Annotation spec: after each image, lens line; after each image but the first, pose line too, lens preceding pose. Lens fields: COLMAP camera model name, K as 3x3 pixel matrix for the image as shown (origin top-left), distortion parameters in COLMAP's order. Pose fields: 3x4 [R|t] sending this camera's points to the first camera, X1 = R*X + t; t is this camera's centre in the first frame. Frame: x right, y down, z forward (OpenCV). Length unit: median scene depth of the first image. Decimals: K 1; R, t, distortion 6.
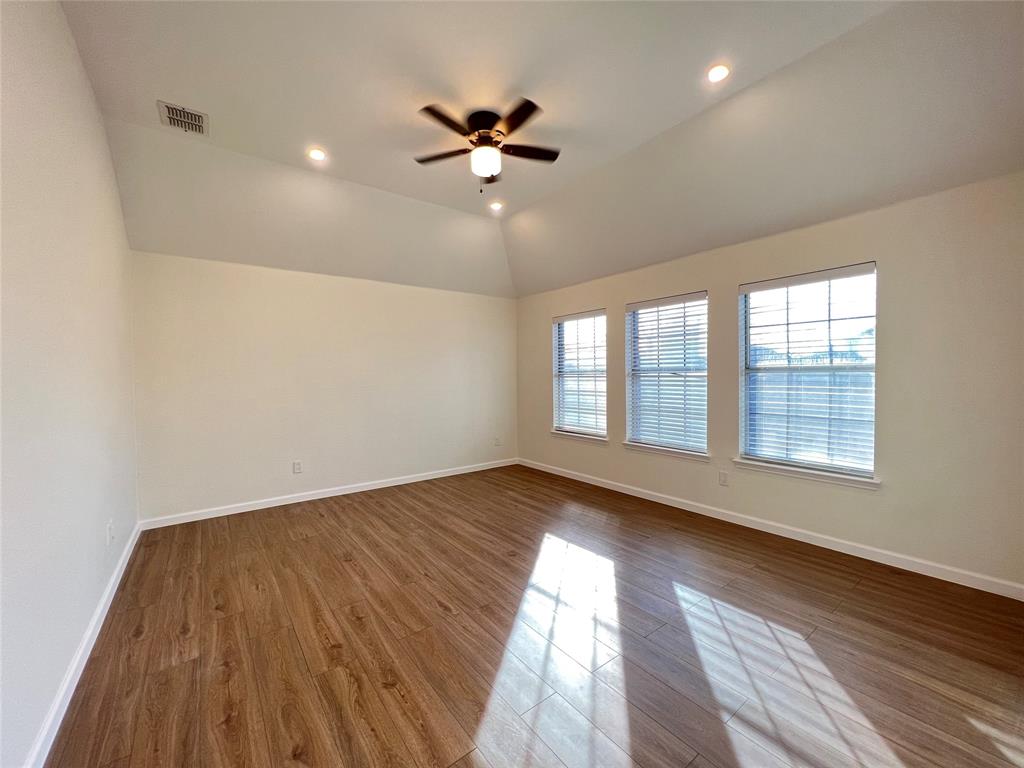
lens RADIAL K [[407.4, 0, 513.3], [0, 407.4, 384.1], [0, 0, 1]] dist [-0.002922, 0.000375]
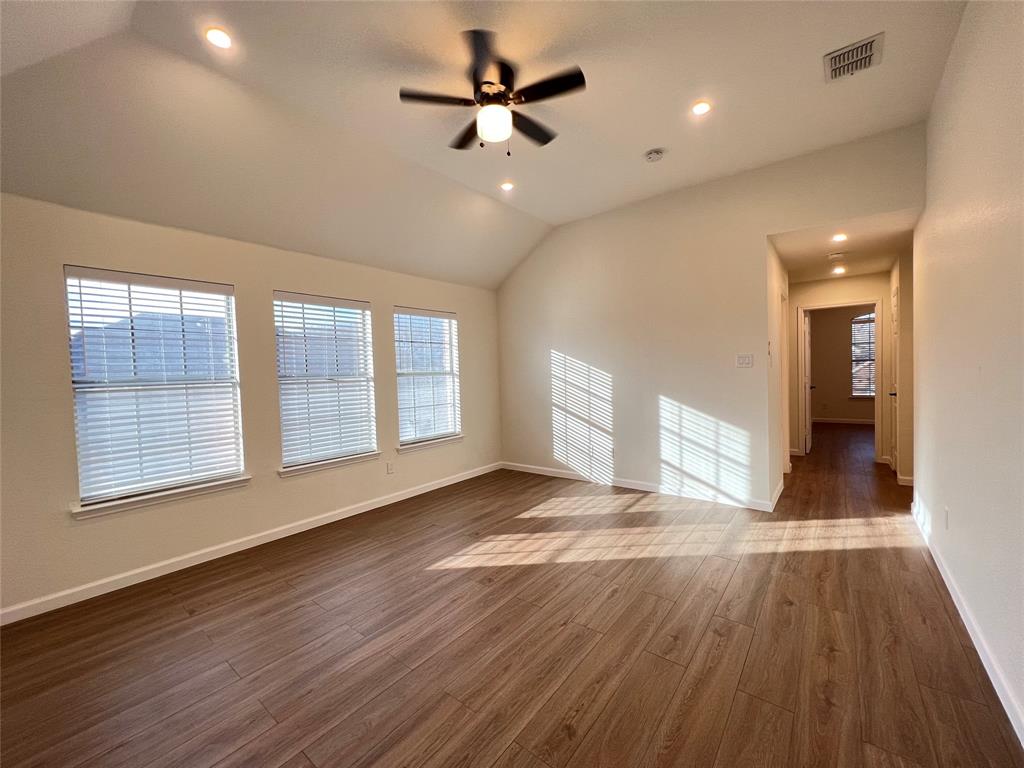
lens RADIAL K [[408.9, 0, 514.0], [0, 408.9, 382.4], [0, 0, 1]] dist [-0.001524, 0.000198]
pose [[-0.247511, -0.004948, 0.968872, -0.871818], [0.055775, 0.998256, 0.019346, -0.018294], [-0.967278, 0.058828, -0.246804, 1.152389]]
